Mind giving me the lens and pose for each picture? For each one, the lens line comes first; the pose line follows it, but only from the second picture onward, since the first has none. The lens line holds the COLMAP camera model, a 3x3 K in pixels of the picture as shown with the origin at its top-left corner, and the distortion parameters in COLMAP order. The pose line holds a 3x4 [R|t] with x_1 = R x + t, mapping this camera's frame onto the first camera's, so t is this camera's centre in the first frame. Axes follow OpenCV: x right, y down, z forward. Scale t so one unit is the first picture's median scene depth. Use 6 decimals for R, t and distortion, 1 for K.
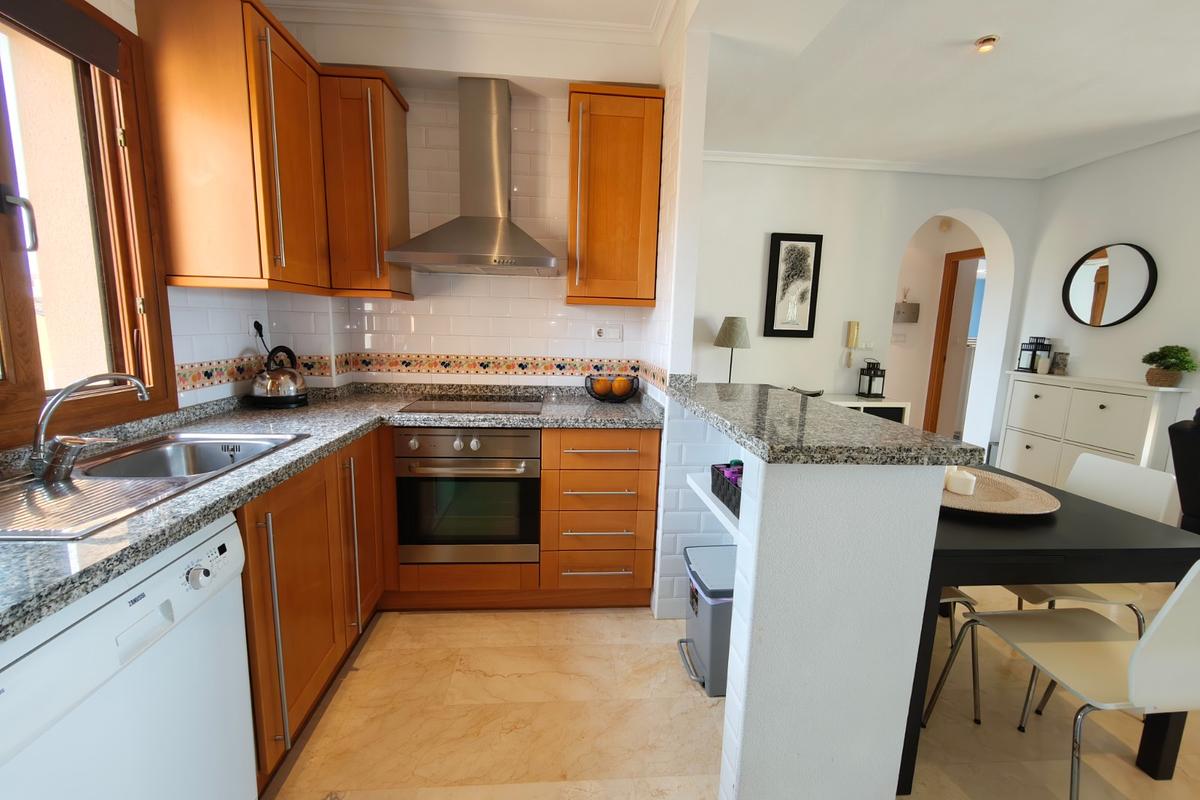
lens RADIAL K [[498.0, 0, 597.0], [0, 498.0, 400.5], [0, 0, 1]] dist [-0.000059, 0.000443]
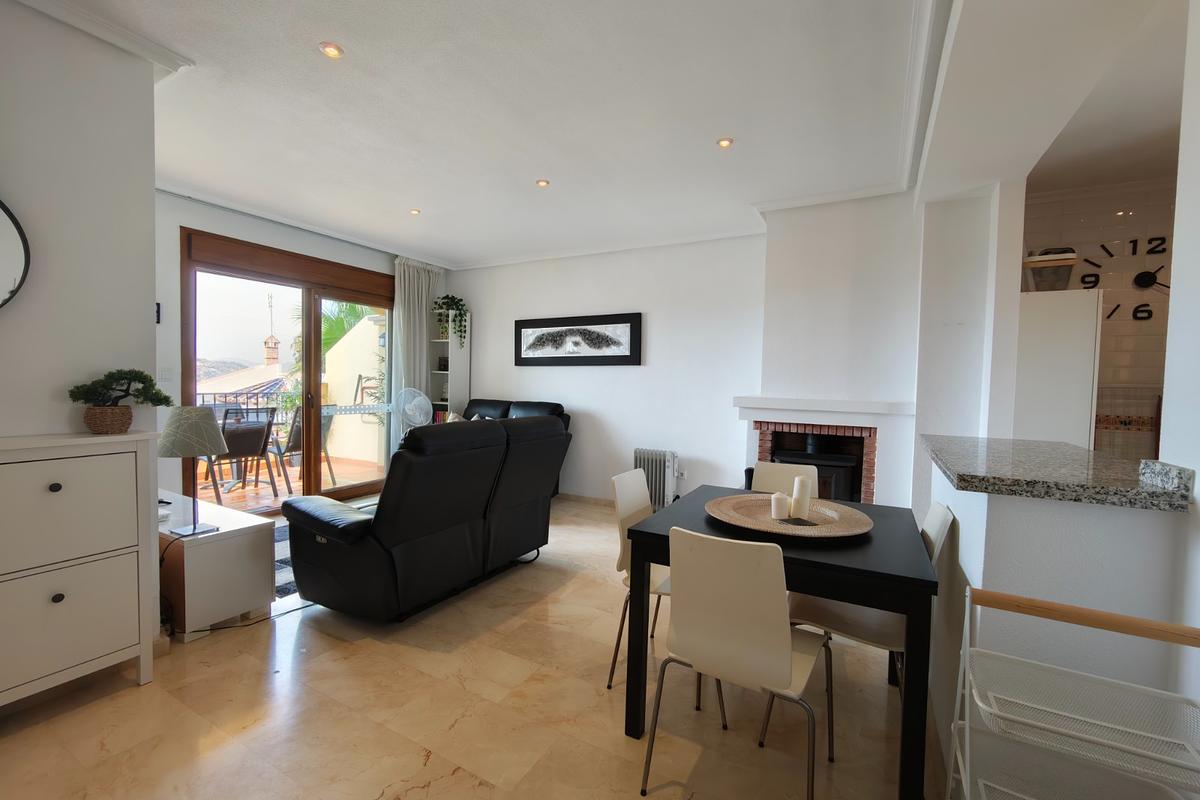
lens RADIAL K [[498.0, 0, 597.0], [0, 498.0, 400.5], [0, 0, 1]] dist [-0.000059, 0.000443]
pose [[-0.834013, -0.067925, 0.547548, 0.361184], [0.038862, 0.982697, 0.181100, -0.213800], [-0.550374, 0.172319, -0.816942, 1.548722]]
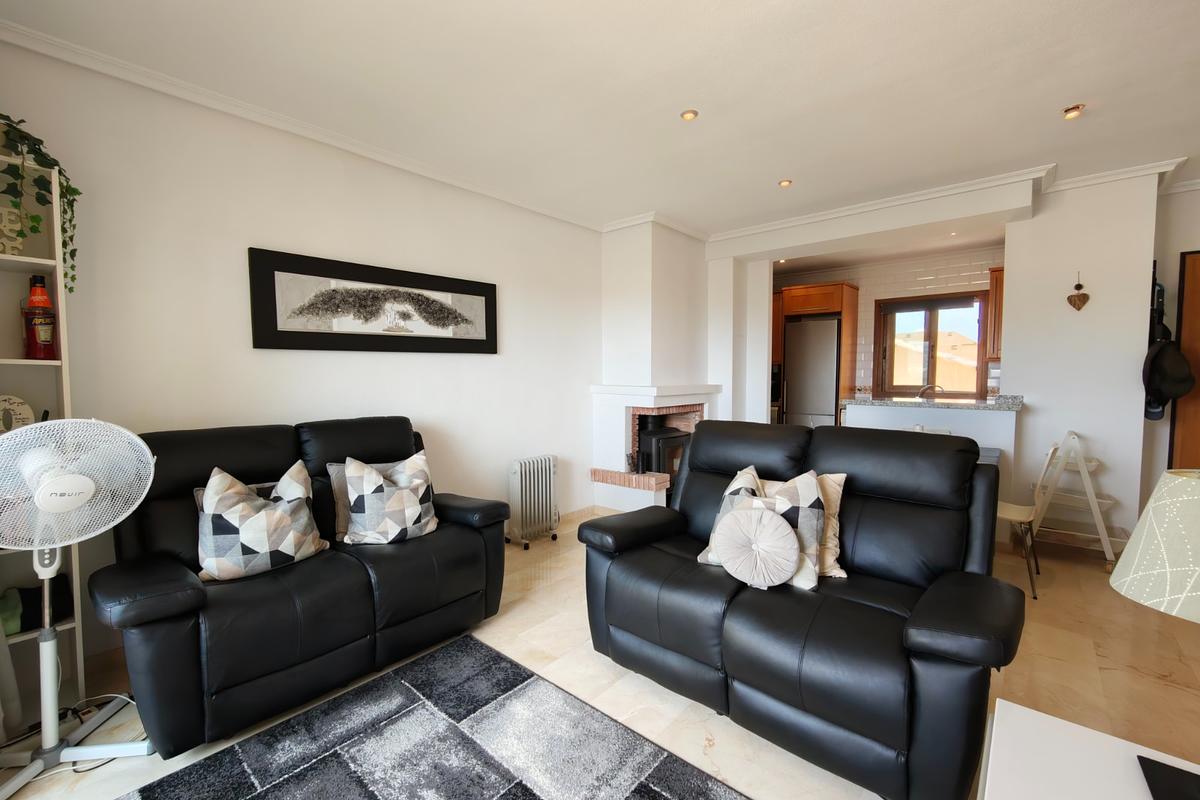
lens RADIAL K [[498.0, 0, 597.0], [0, 498.0, 400.5], [0, 0, 1]] dist [-0.000059, 0.000443]
pose [[-0.713563, 0.012091, -0.700487, 2.204949], [-0.124087, 0.981862, 0.143350, -0.099062], [0.689514, 0.189211, -0.699120, 1.096237]]
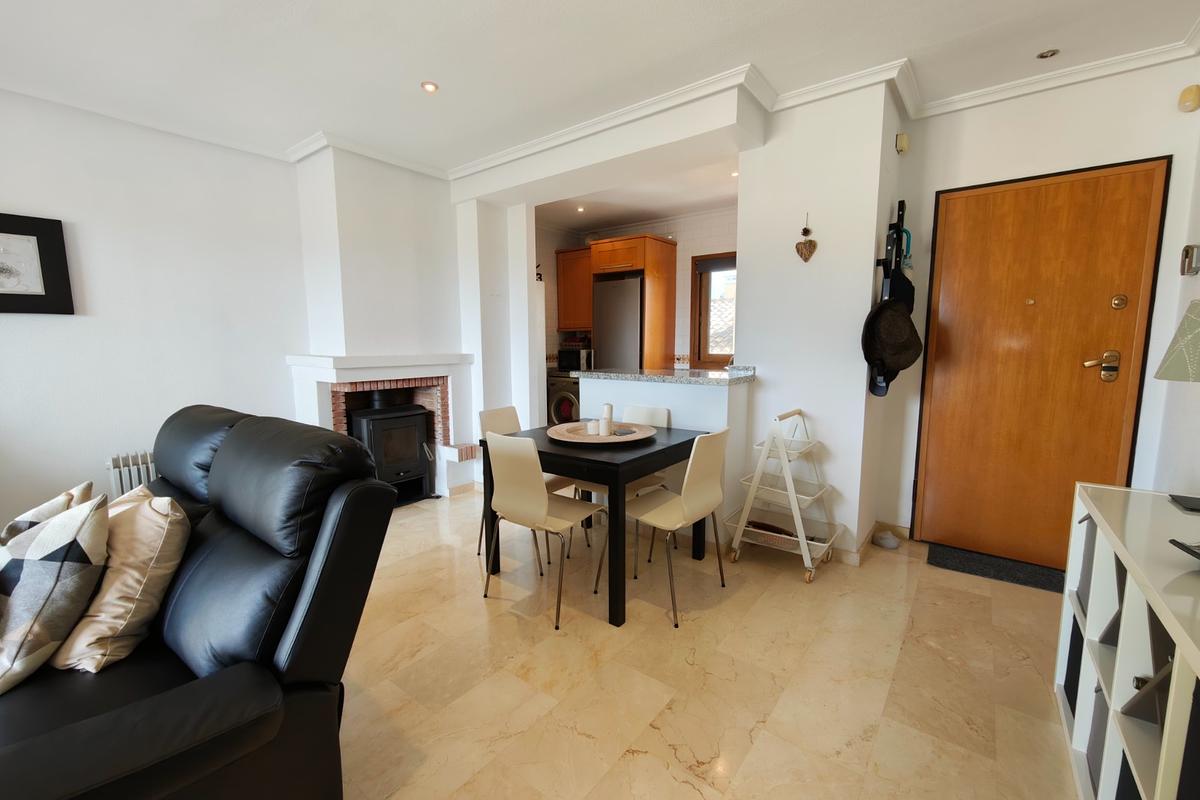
lens RADIAL K [[498.0, 0, 597.0], [0, 498.0, 400.5], [0, 0, 1]] dist [-0.000059, 0.000443]
pose [[-0.669389, 0.061590, -0.740354, 1.396666], [-0.128542, 0.971925, 0.197075, -0.172808], [0.731707, 0.227086, -0.642680, 1.471987]]
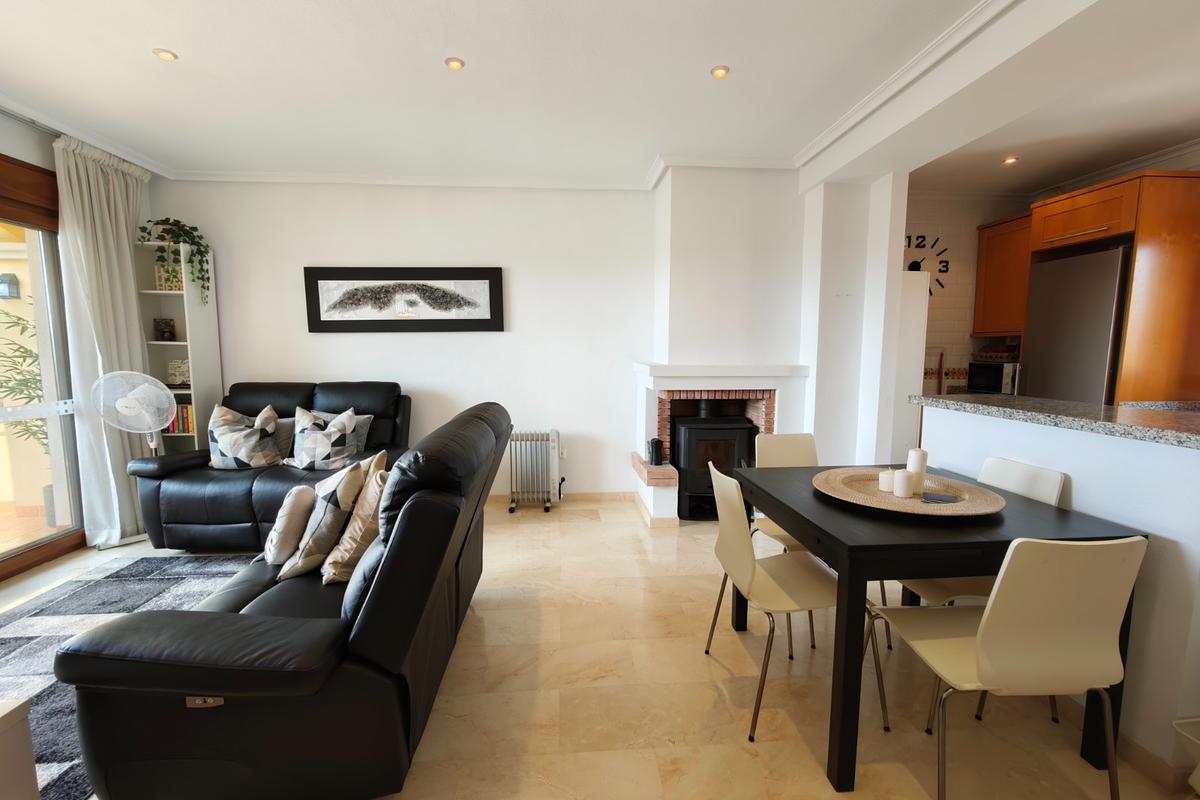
lens RADIAL K [[498.0, 0, 597.0], [0, 498.0, 400.5], [0, 0, 1]] dist [-0.000059, 0.000443]
pose [[-0.999599, -0.028312, 0.000263, 1.013582], [-0.027315, 0.966757, 0.254233, -0.193109], [-0.007452, 0.254124, -0.967143, 1.469332]]
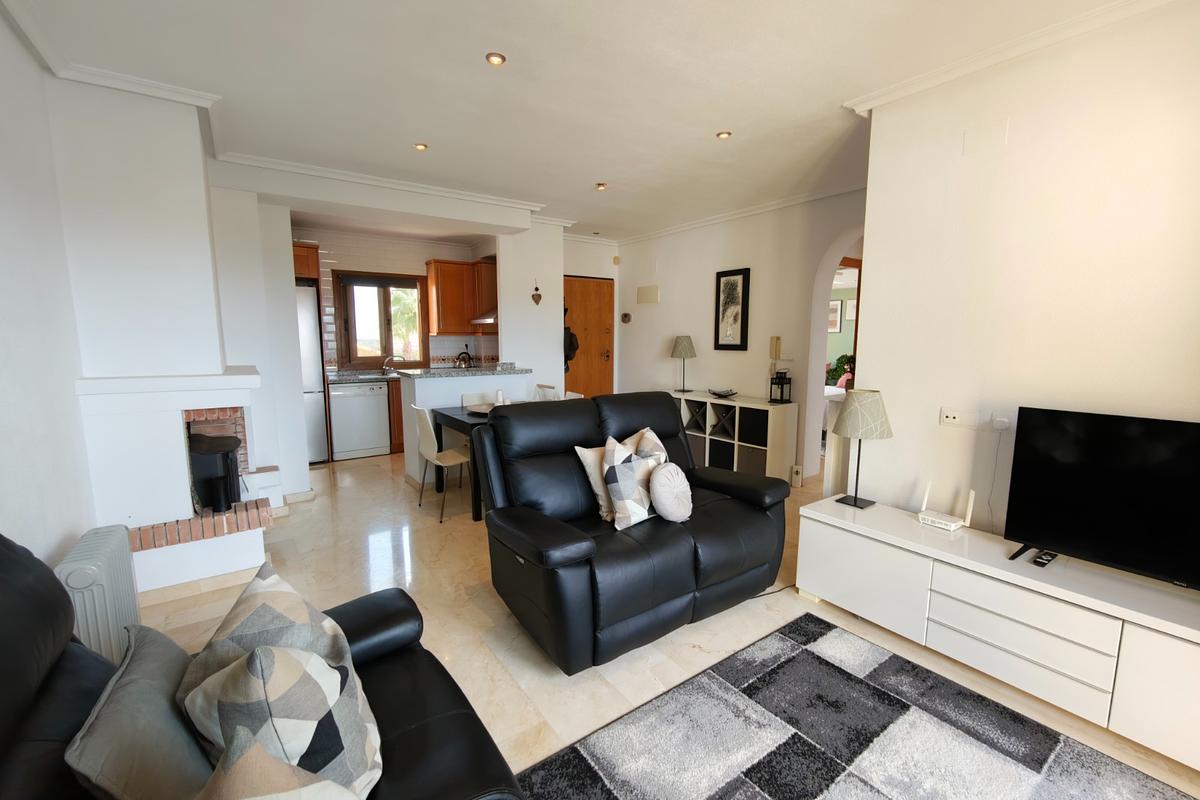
lens RADIAL K [[498.0, 0, 597.0], [0, 498.0, 400.5], [0, 0, 1]] dist [-0.000059, 0.000443]
pose [[0.512158, 0.082192, -0.854949, 2.250094], [-0.117025, 0.992806, 0.025341, 0.014144], [0.850881, 0.087072, 0.518092, 0.105441]]
